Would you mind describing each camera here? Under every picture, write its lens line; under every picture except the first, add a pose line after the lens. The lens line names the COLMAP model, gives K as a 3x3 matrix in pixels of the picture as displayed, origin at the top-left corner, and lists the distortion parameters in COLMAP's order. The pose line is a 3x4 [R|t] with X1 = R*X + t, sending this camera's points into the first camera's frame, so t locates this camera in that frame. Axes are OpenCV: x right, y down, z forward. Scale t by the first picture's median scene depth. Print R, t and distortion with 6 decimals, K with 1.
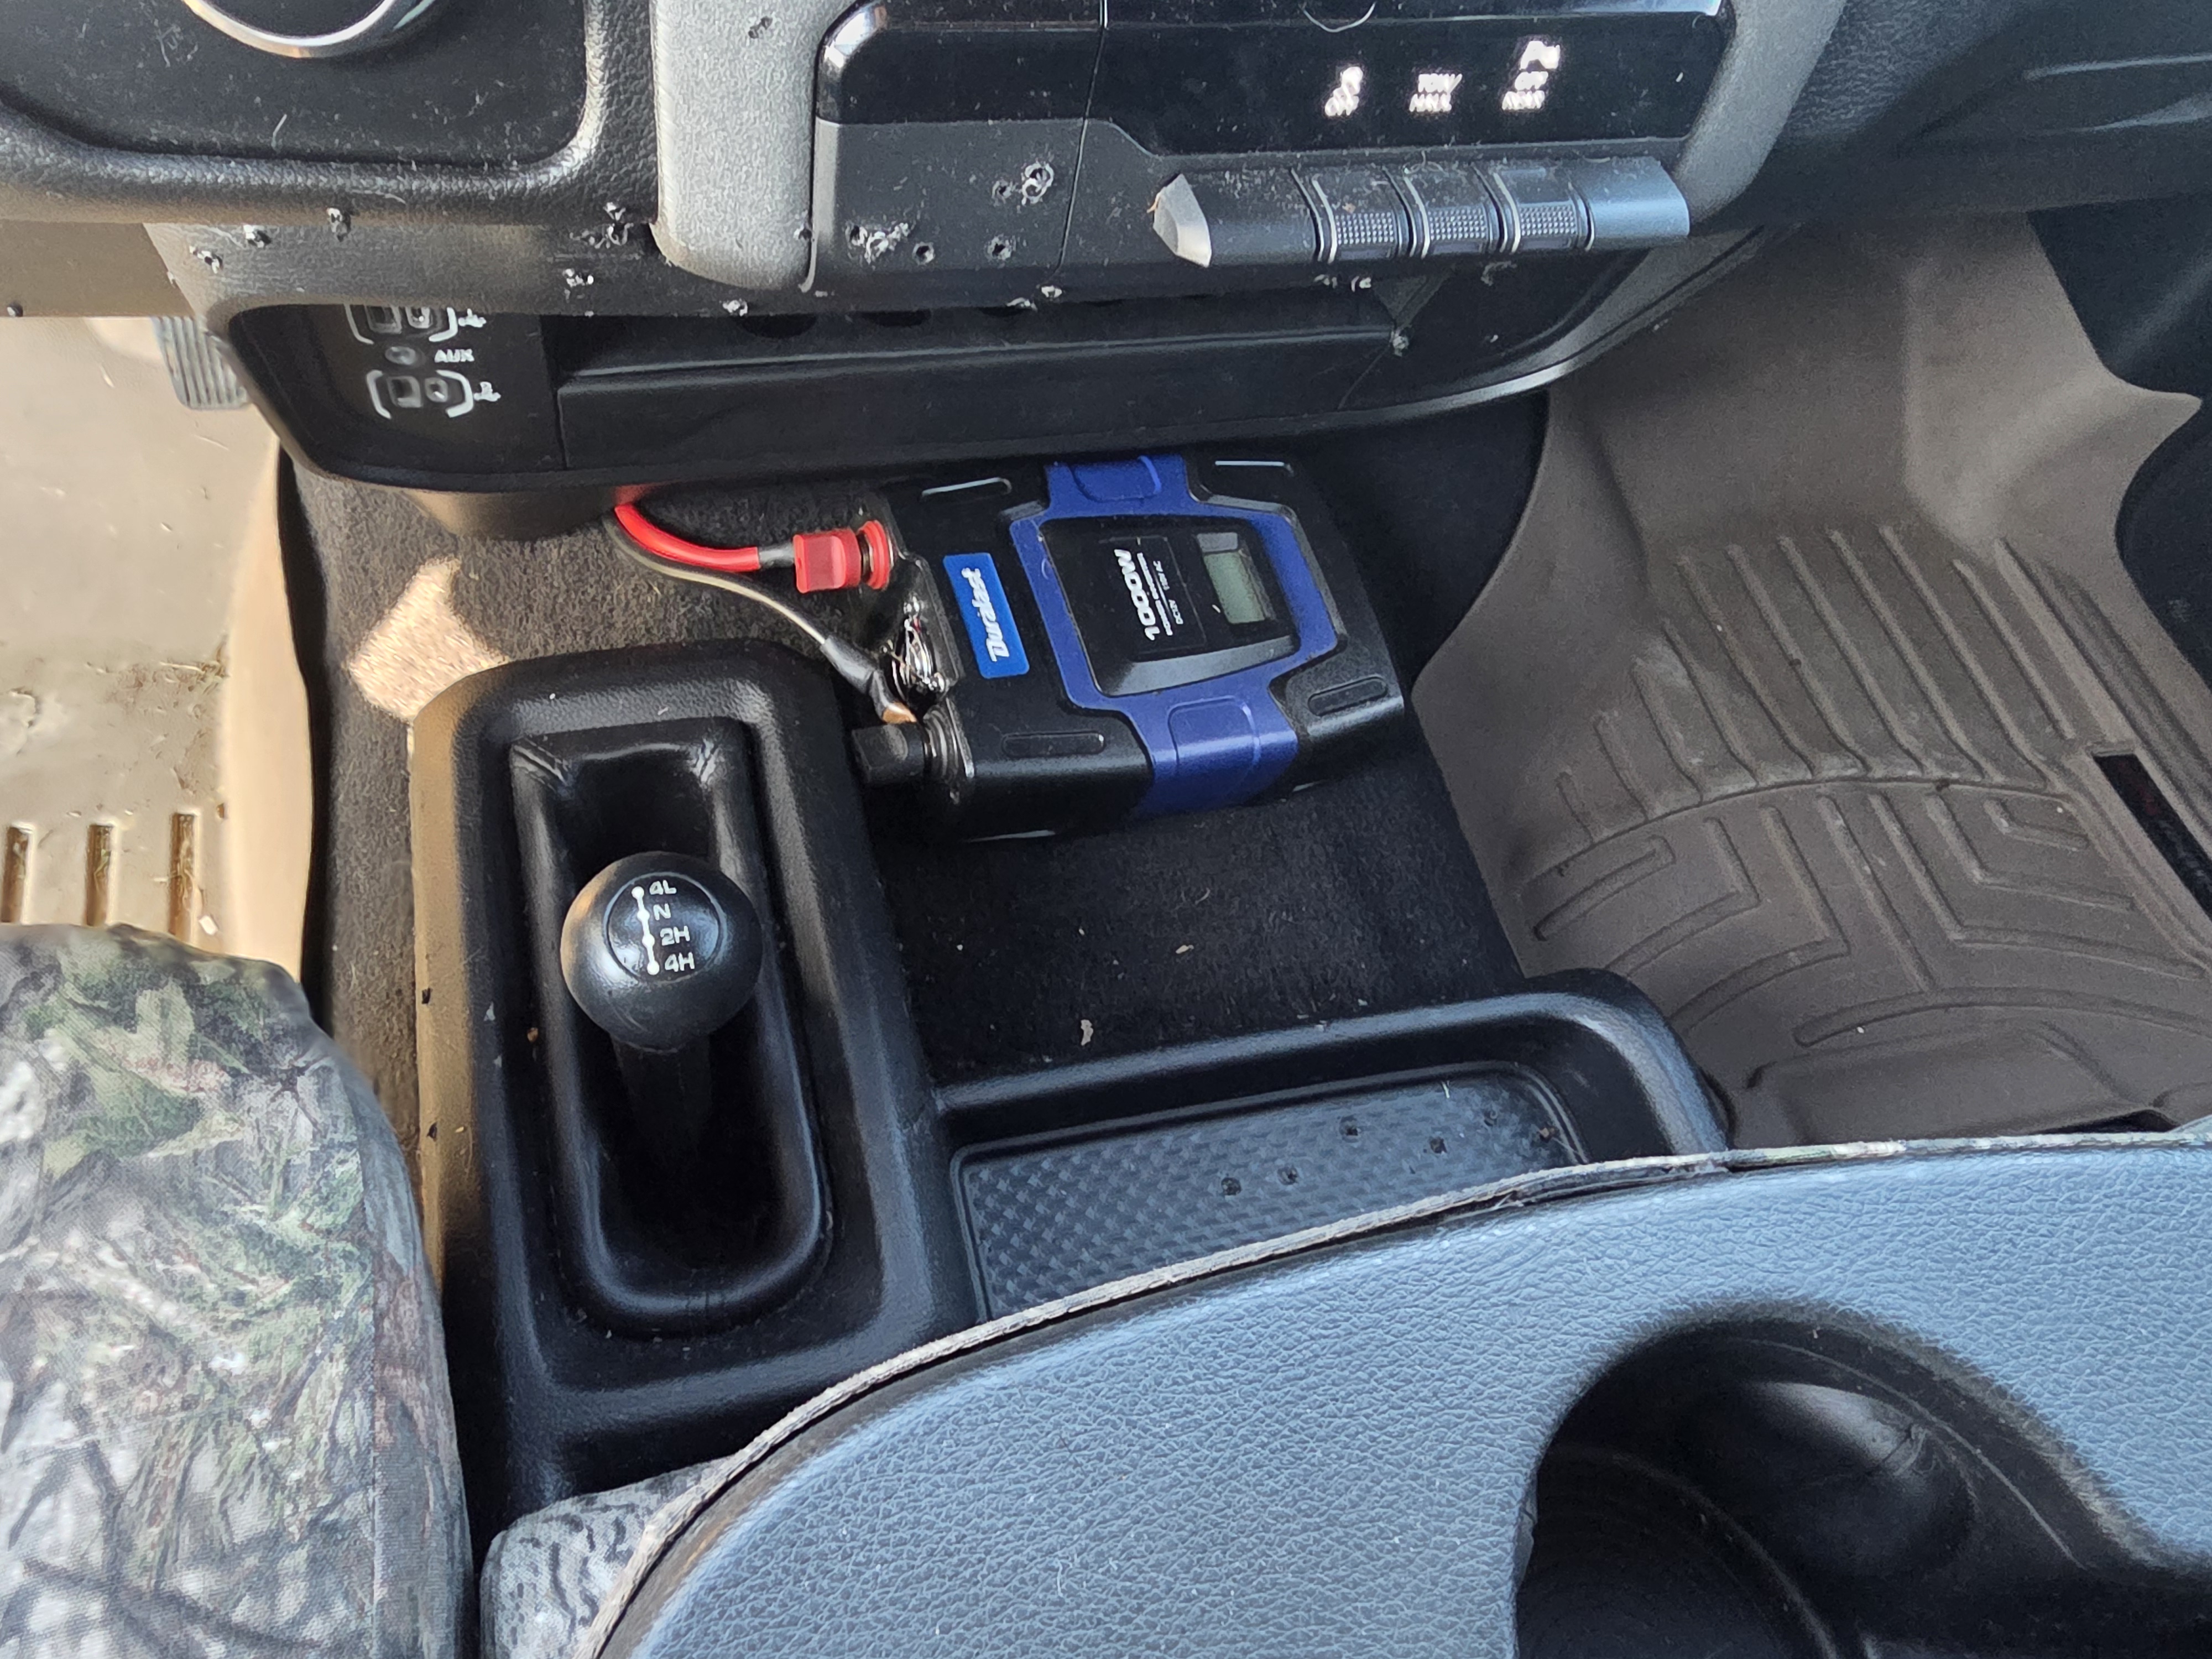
lens RADIAL K [[1330.6, 0, 1105.1], [0, 1330.6, 777.5], [0, 0, 1]] dist [0.001102, 0.000415]
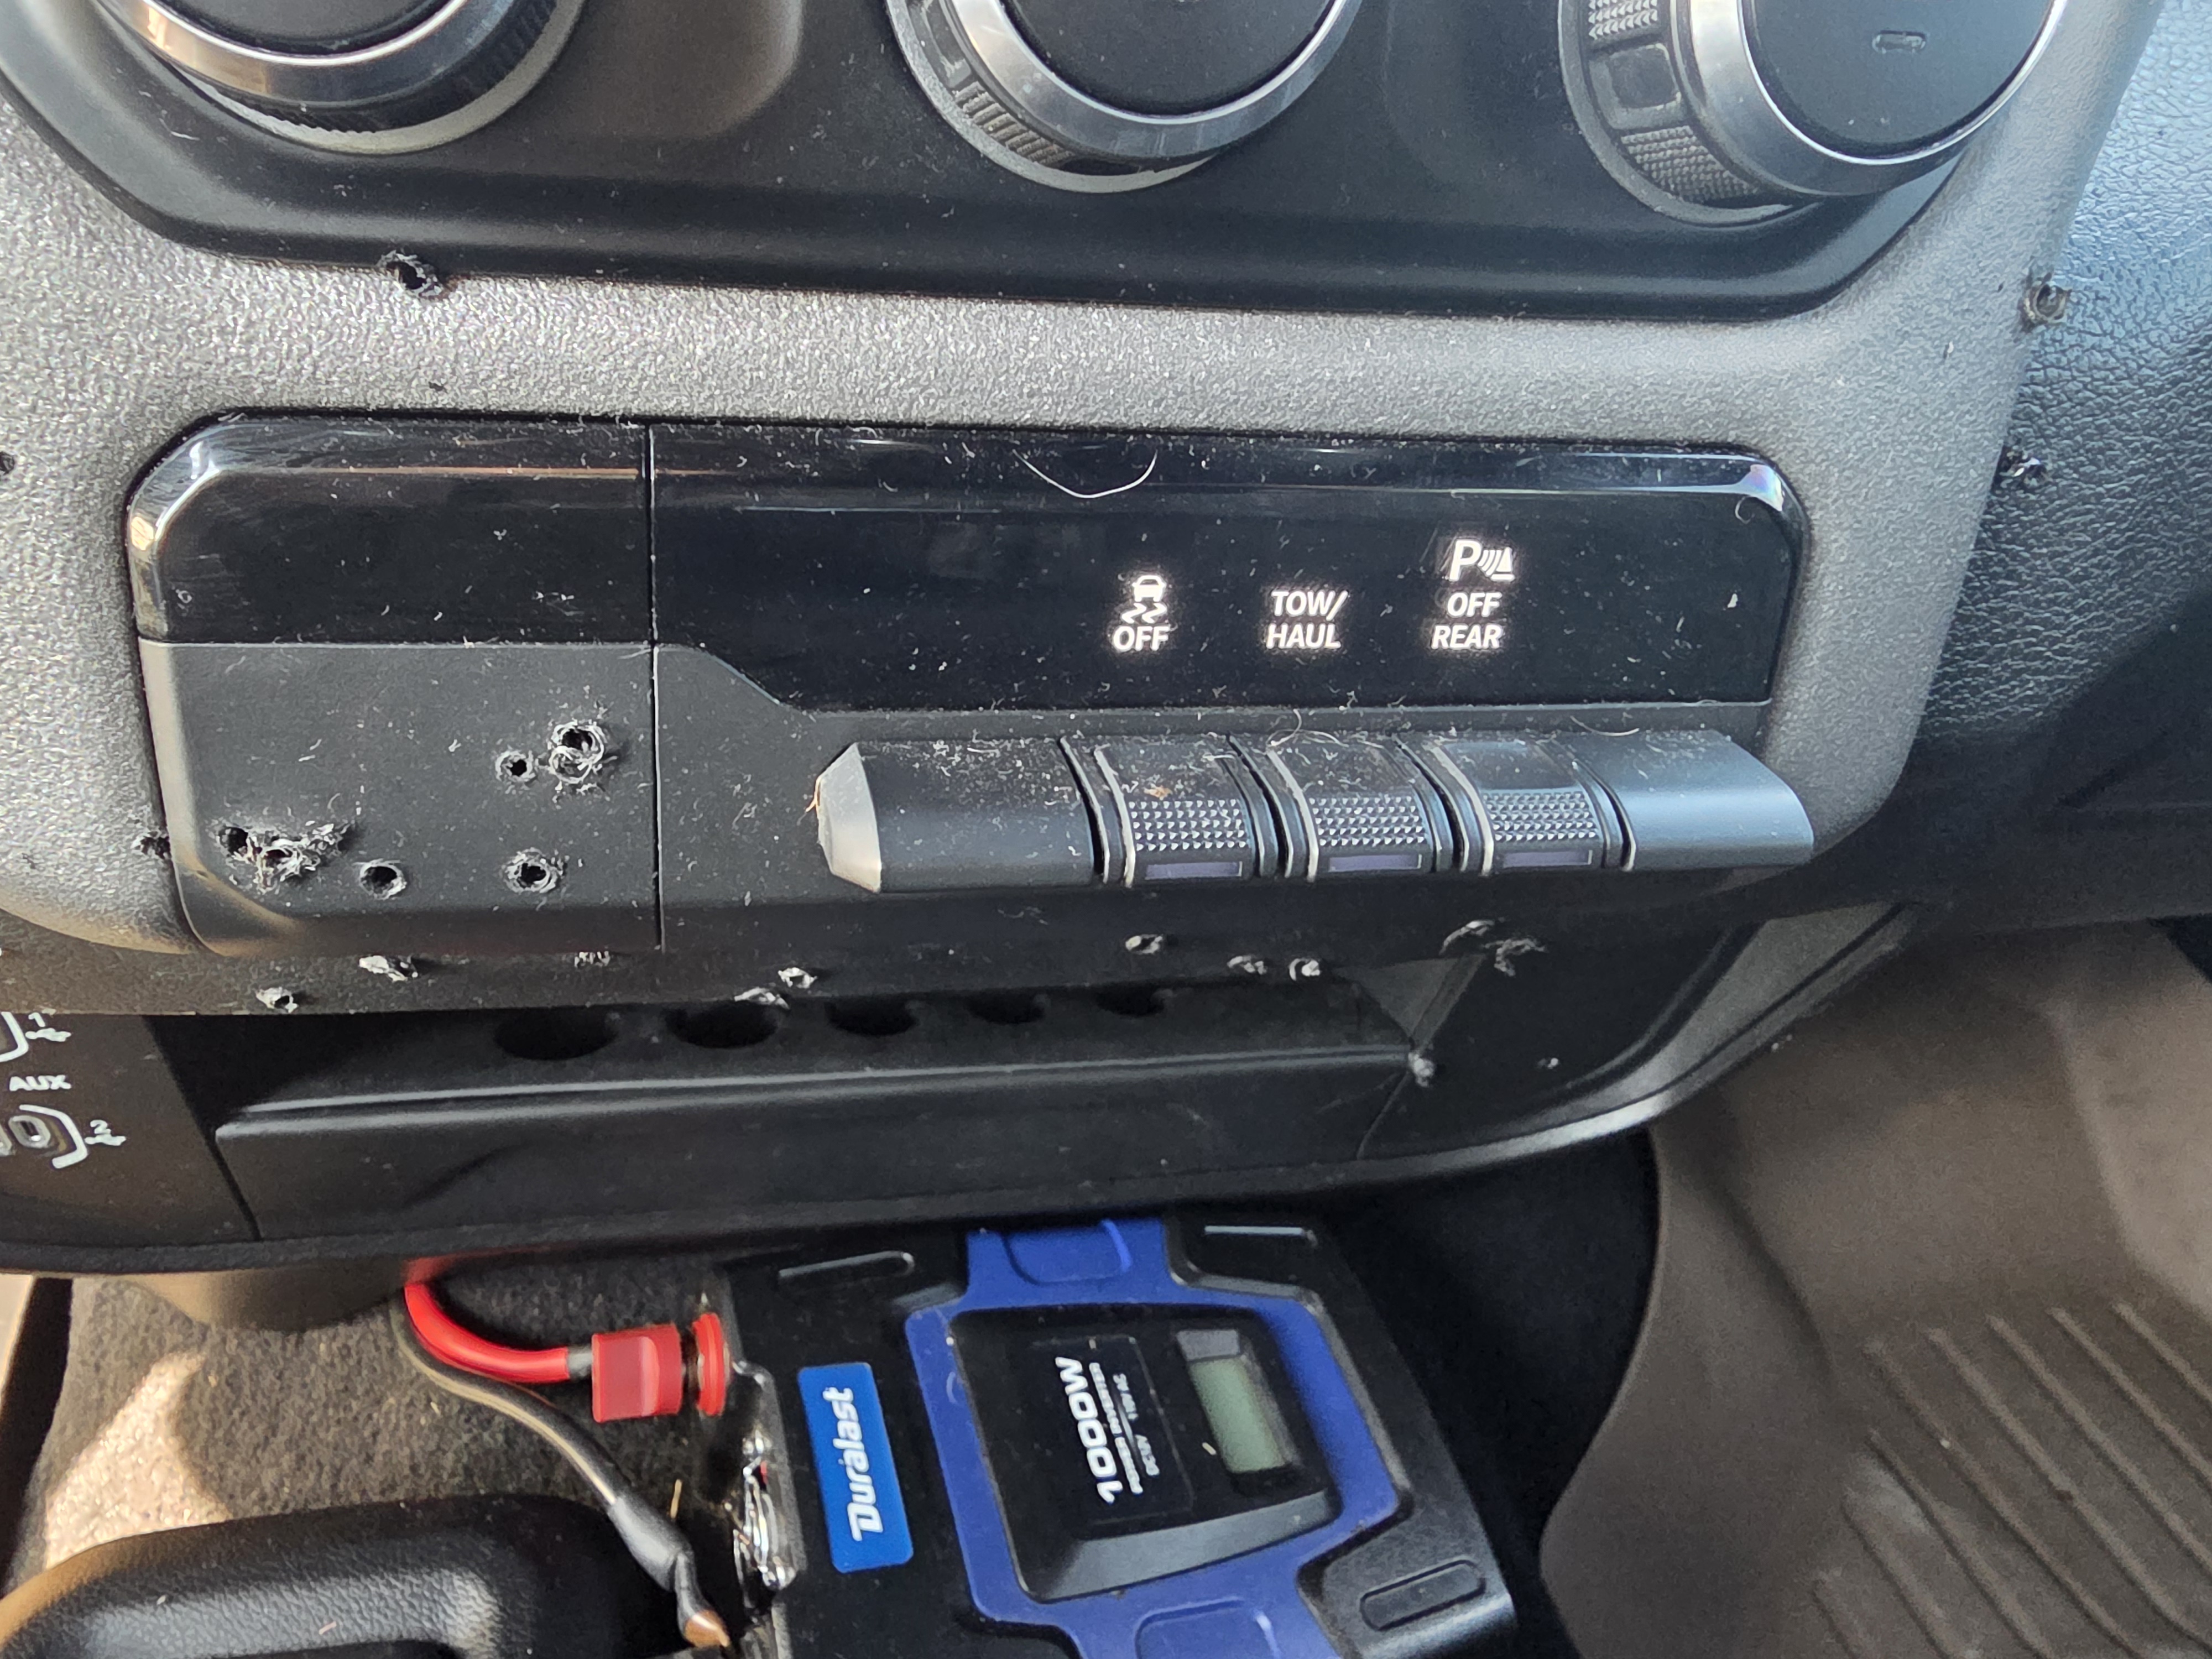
lens RADIAL K [[1330.6, 0, 1105.1], [0, 1330.6, 777.5], [0, 0, 1]] dist [0.001102, 0.000415]
pose [[0.997065, -0.019599, -0.074010, 0.098101], [-0.021684, 0.854805, -0.518495, -0.073672], [0.073427, 0.518578, 0.851871, 0.258941]]
